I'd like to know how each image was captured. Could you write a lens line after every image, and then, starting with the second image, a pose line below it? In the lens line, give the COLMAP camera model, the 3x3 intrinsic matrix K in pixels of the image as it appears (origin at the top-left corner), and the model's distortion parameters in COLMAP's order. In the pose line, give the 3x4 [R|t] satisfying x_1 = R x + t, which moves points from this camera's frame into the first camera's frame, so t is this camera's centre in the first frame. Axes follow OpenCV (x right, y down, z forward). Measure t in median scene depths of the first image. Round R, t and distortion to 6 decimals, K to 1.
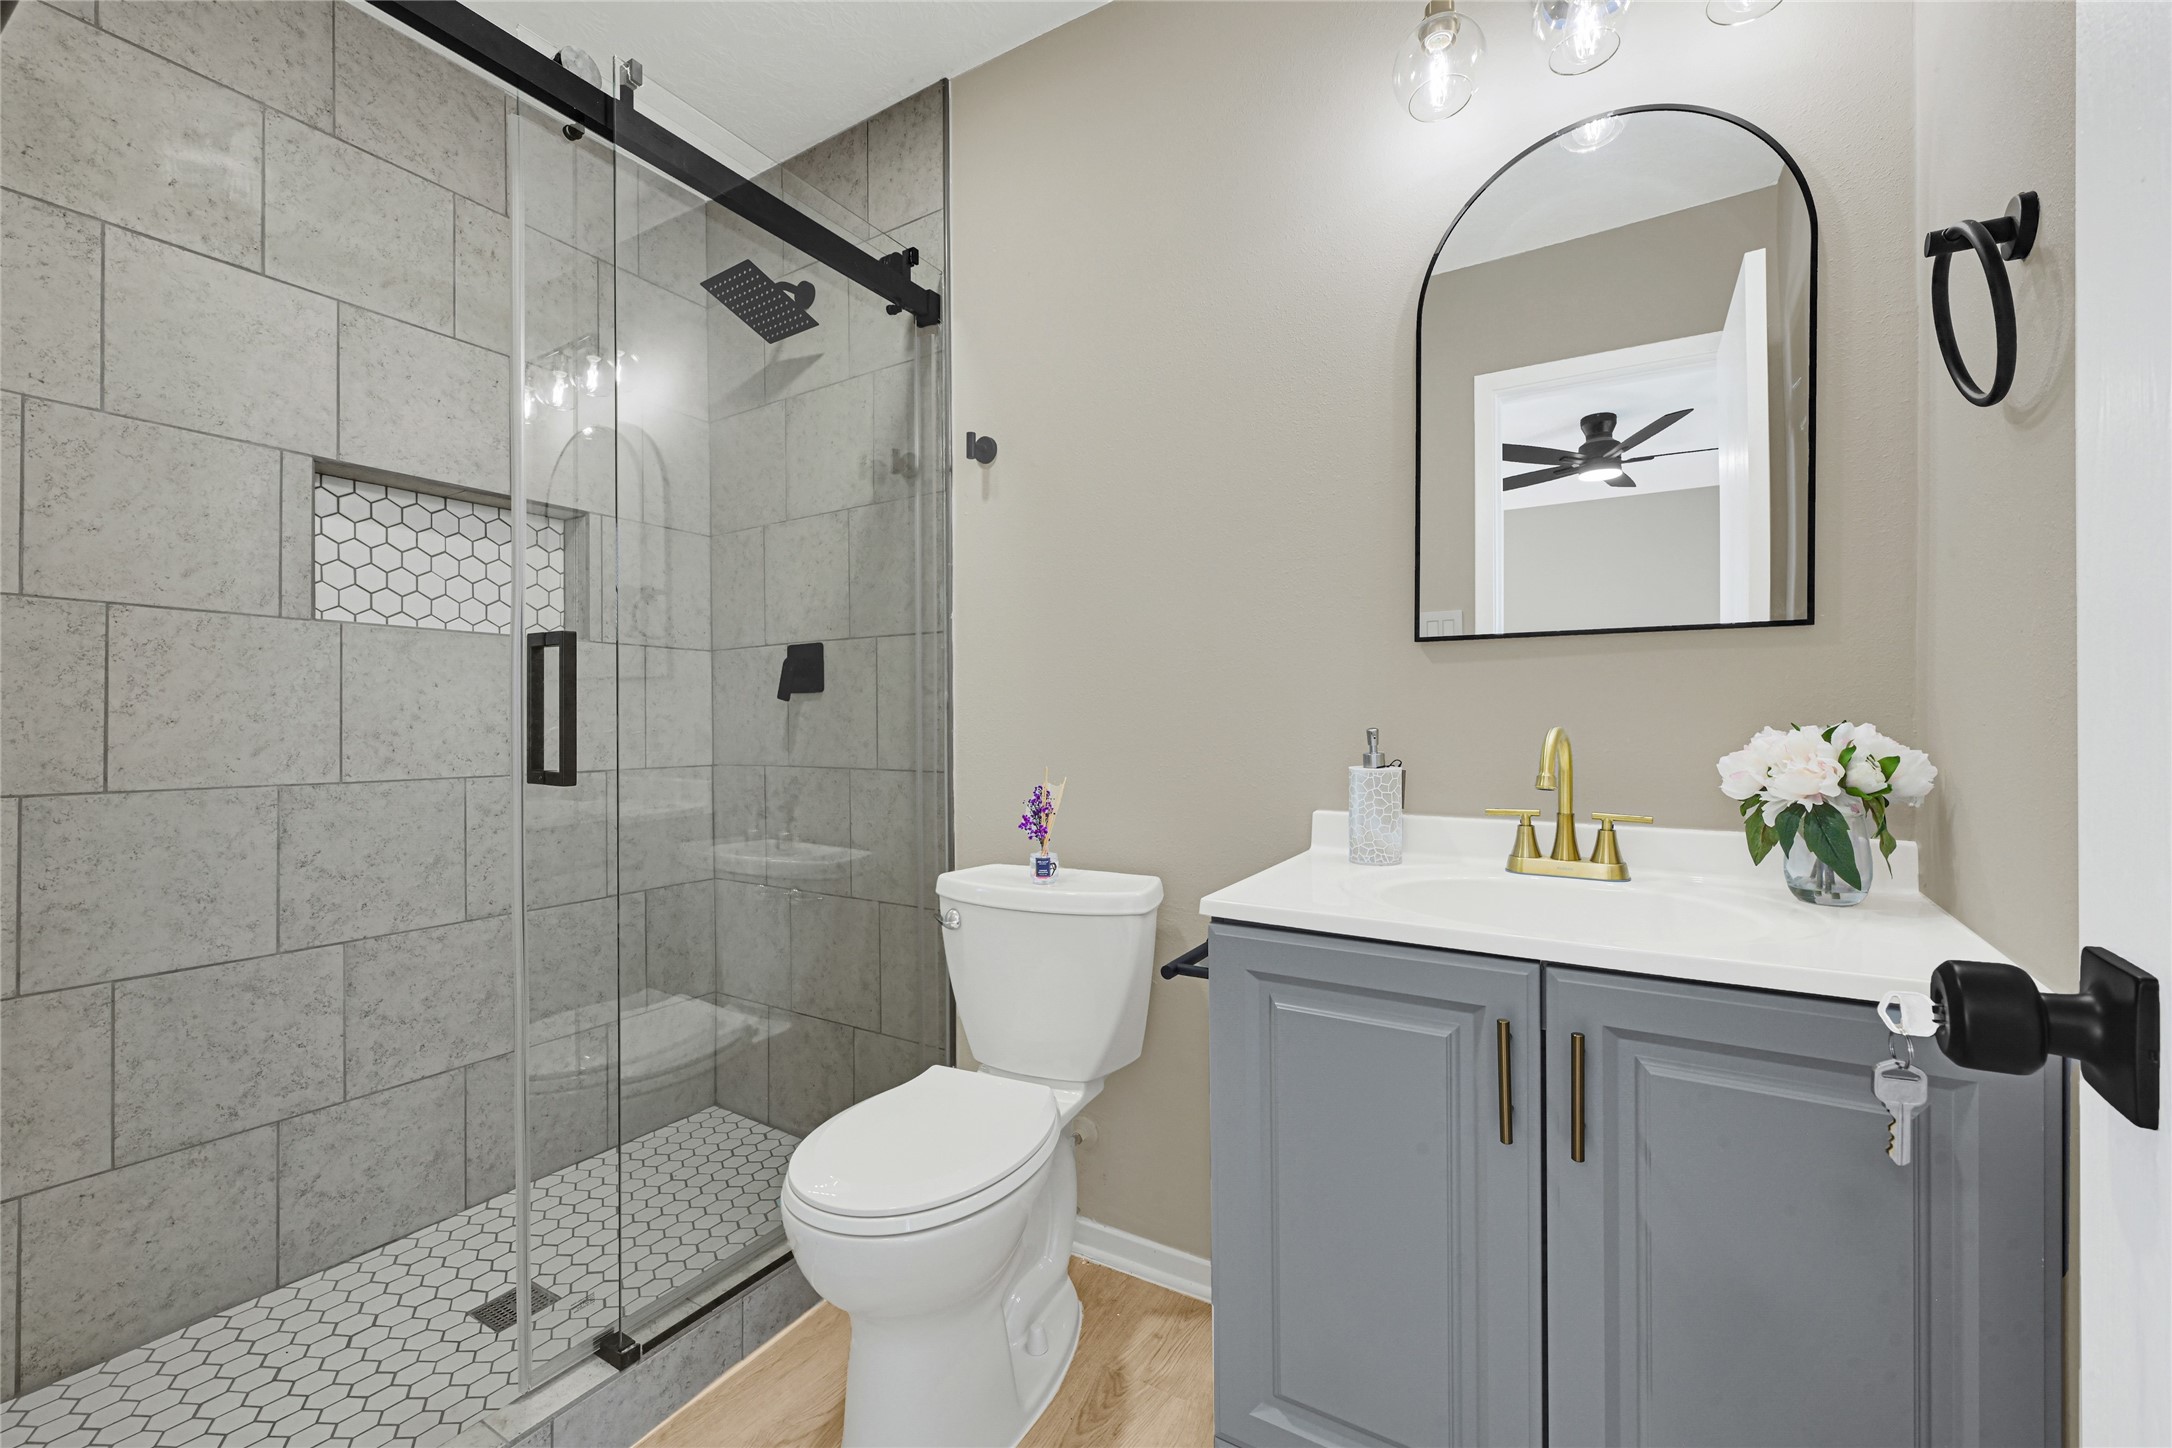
lens RADIAL K [[908.0, 0, 1086.0], [0, 908.0, 724.0], [0, 0, 1]] dist [0.001600, 0.000009]
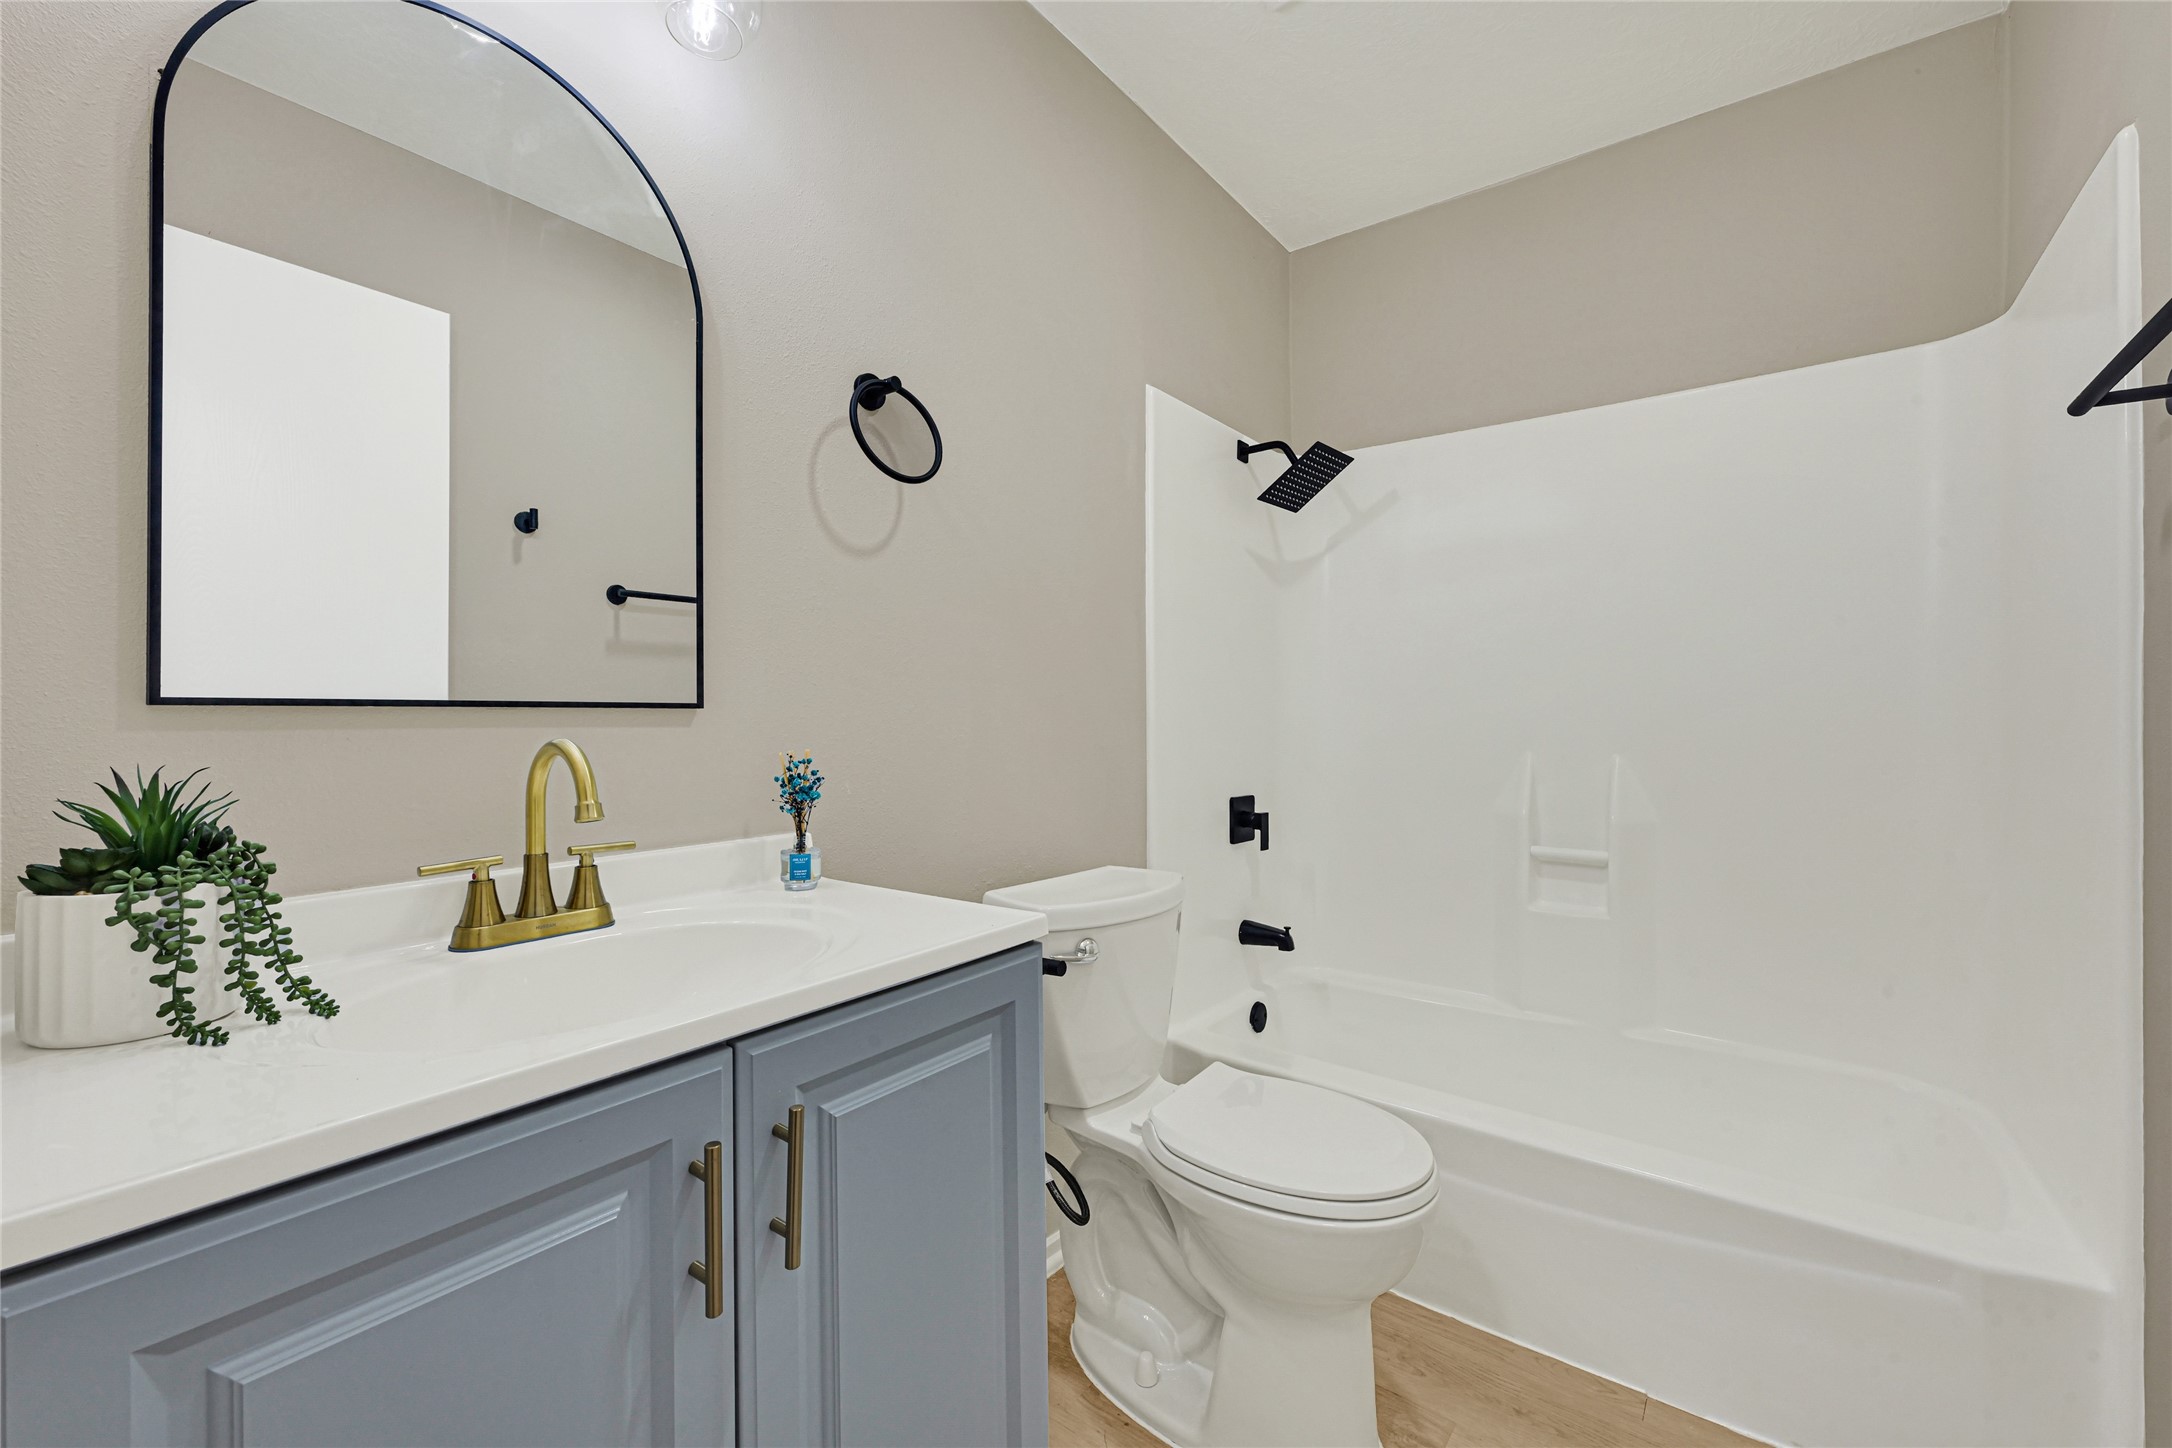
lens RADIAL K [[908.0, 0, 1086.0], [0, 908.0, 724.0], [0, 0, 1]] dist [0.001600, 0.000009]
pose [[0.079904, -0.001103, 0.996802, -0.186916], [0.011810, 0.999930, 0.000160, -0.003173], [-0.996733, 0.011760, 0.079912, 0.493463]]
